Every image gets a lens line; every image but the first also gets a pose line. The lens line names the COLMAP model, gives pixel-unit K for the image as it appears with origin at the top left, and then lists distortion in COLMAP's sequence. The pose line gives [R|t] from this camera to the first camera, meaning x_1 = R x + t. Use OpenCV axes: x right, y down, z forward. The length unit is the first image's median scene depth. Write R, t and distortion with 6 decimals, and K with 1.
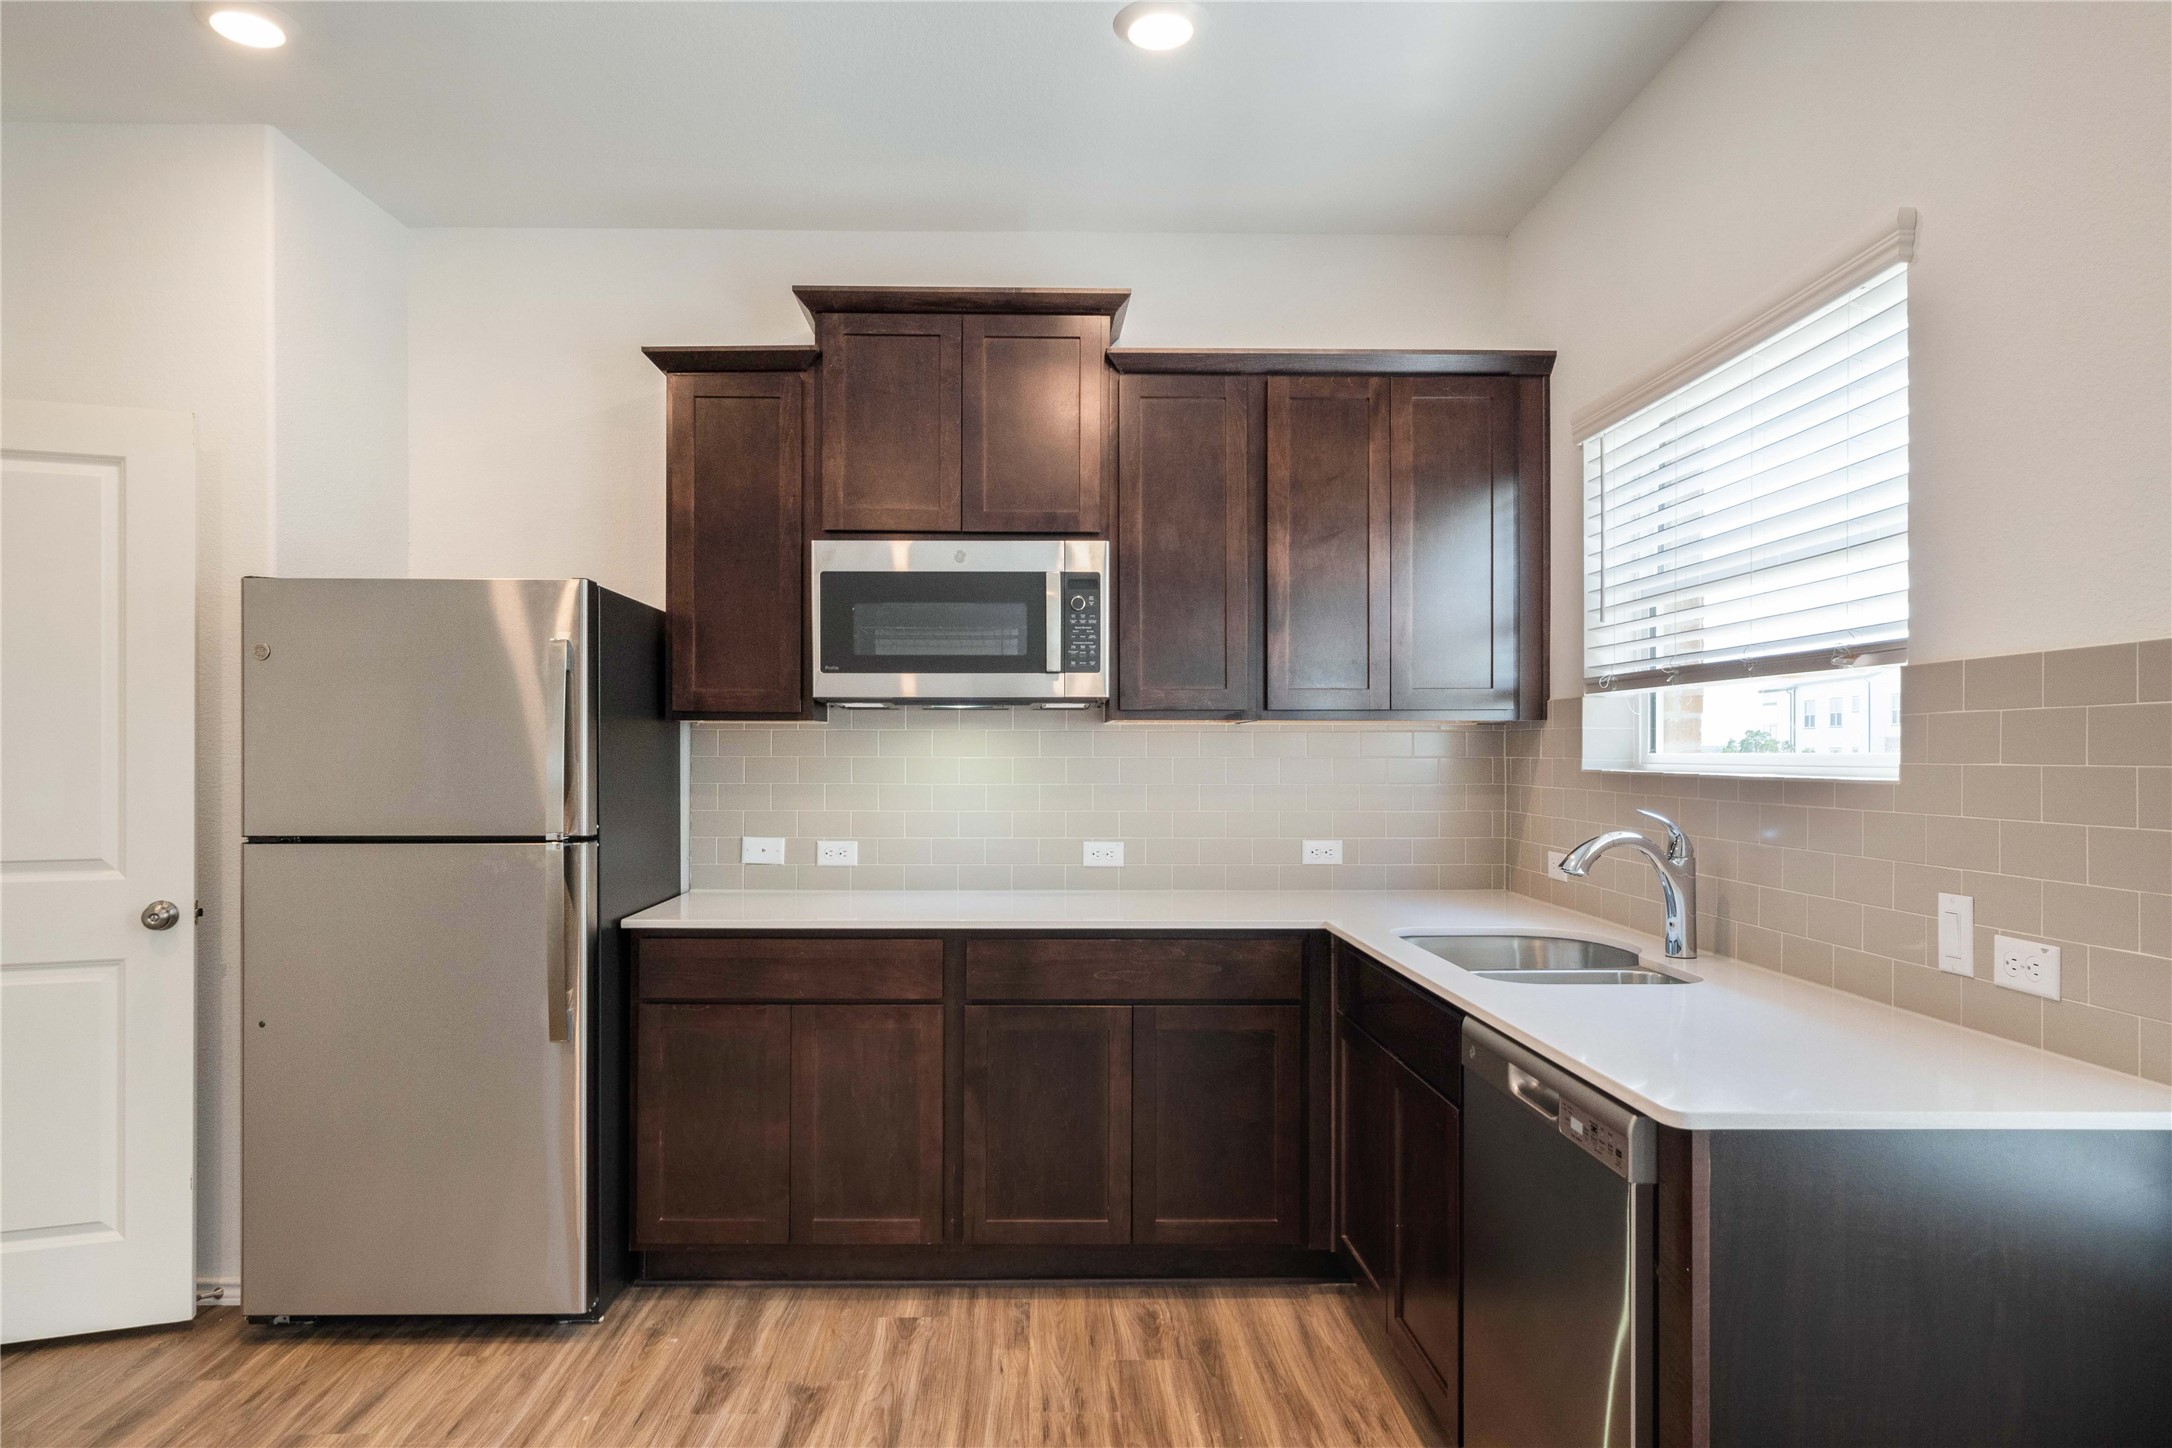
lens RADIAL K [[1276.8, 0, 1075.2], [0, 1276.8, 762.9], [0, 0, 1]] dist [0.000868, 0.000601]
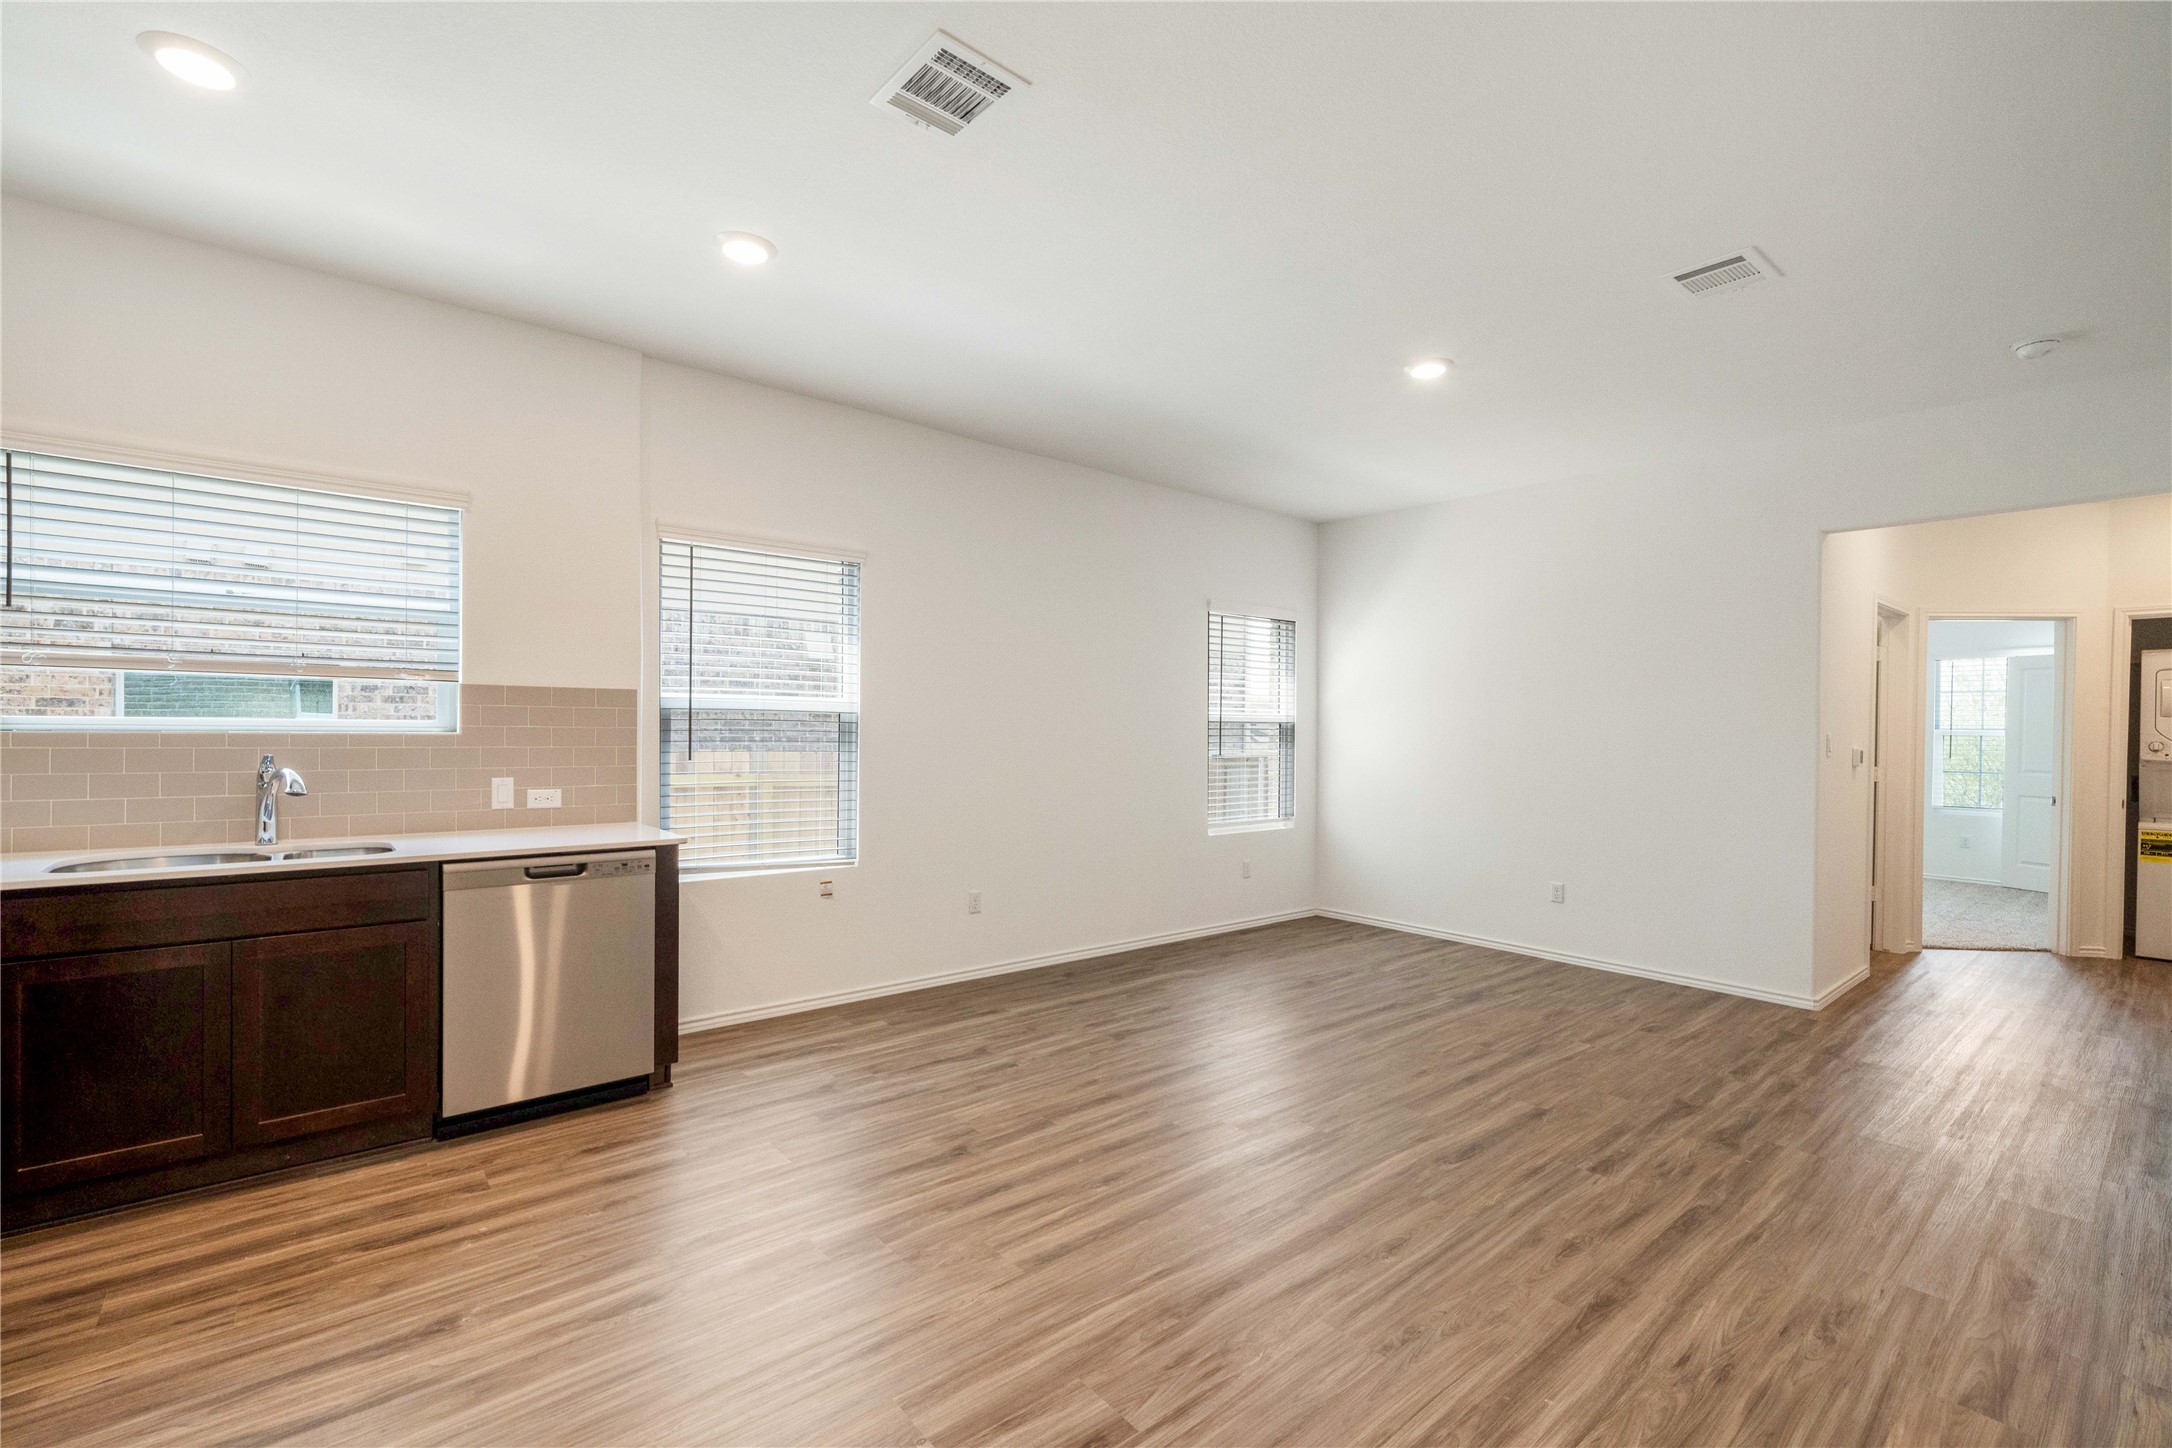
lens RADIAL K [[943.1, 0, 1082.4], [0, 943.1, 737.8], [0, 0, 1]] dist [0.002001, -0.000123]
pose [[-0.639017, -0.013208, 0.769079, -0.924727], [-0.010870, 0.999908, 0.008140, -0.003033], [-0.769116, -0.003158, -0.639102, 0.807629]]
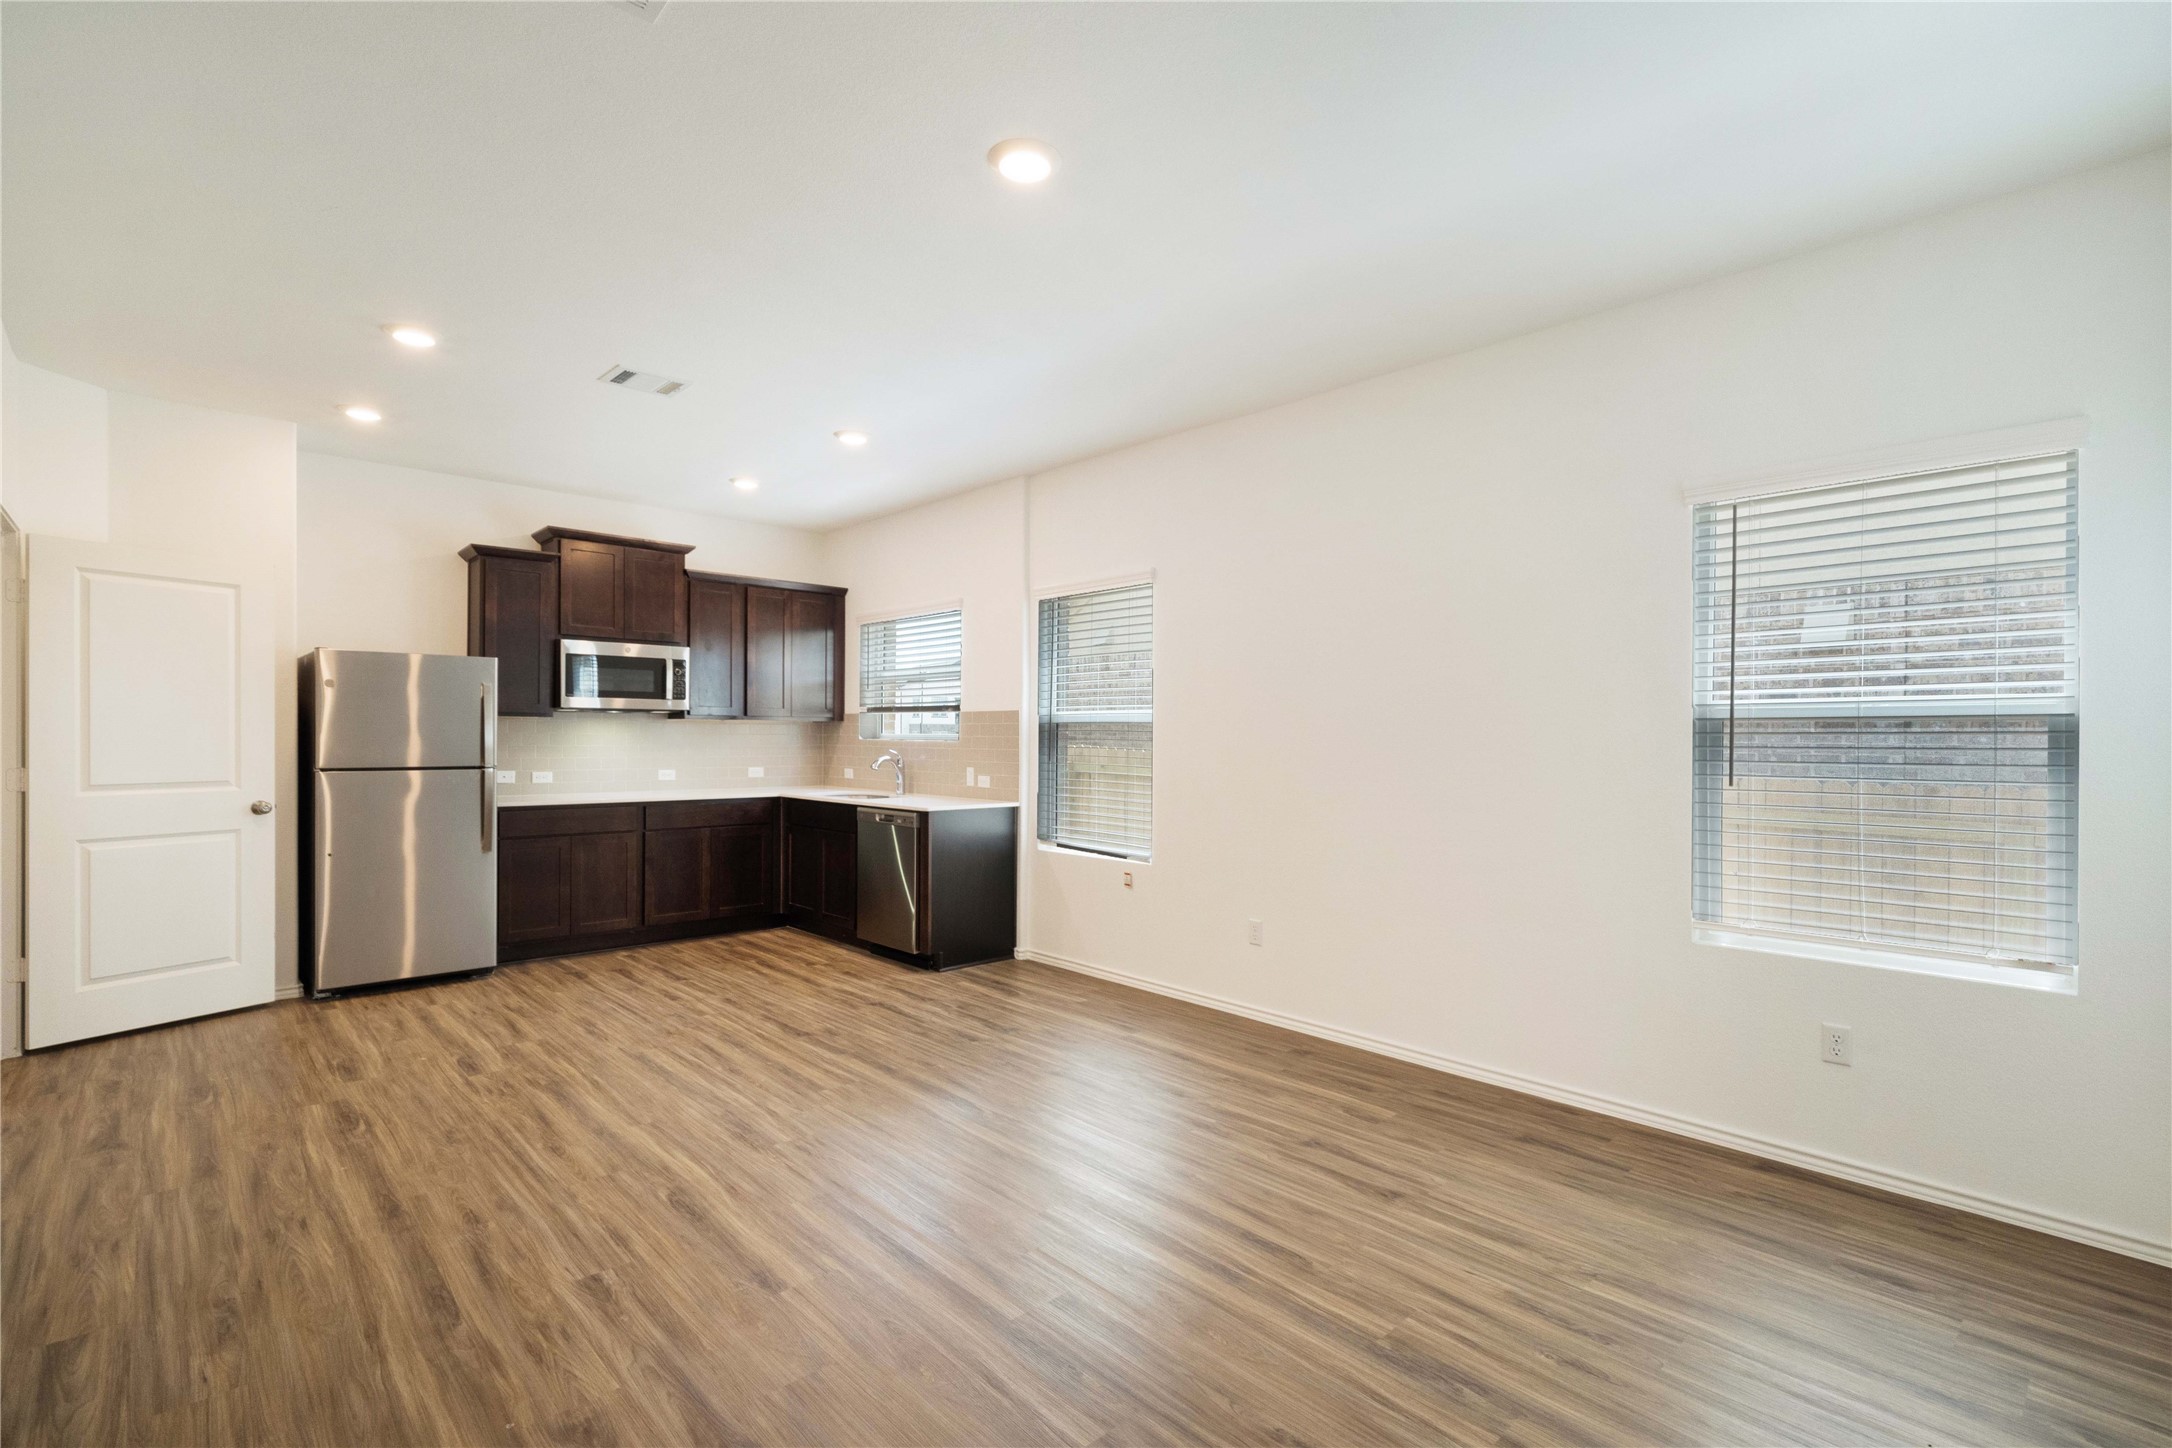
lens RADIAL K [[994.3, 0, 1075.4], [0, 994.3, 737.4], [0, 0, 1]] dist [0.006073, 0.000571]
pose [[0.741291, 0.003123, 0.671177, -0.780741], [-0.004064, 0.999992, -0.000164, 0.000313], [-0.671172, -0.002606, 0.741297, -1.034569]]
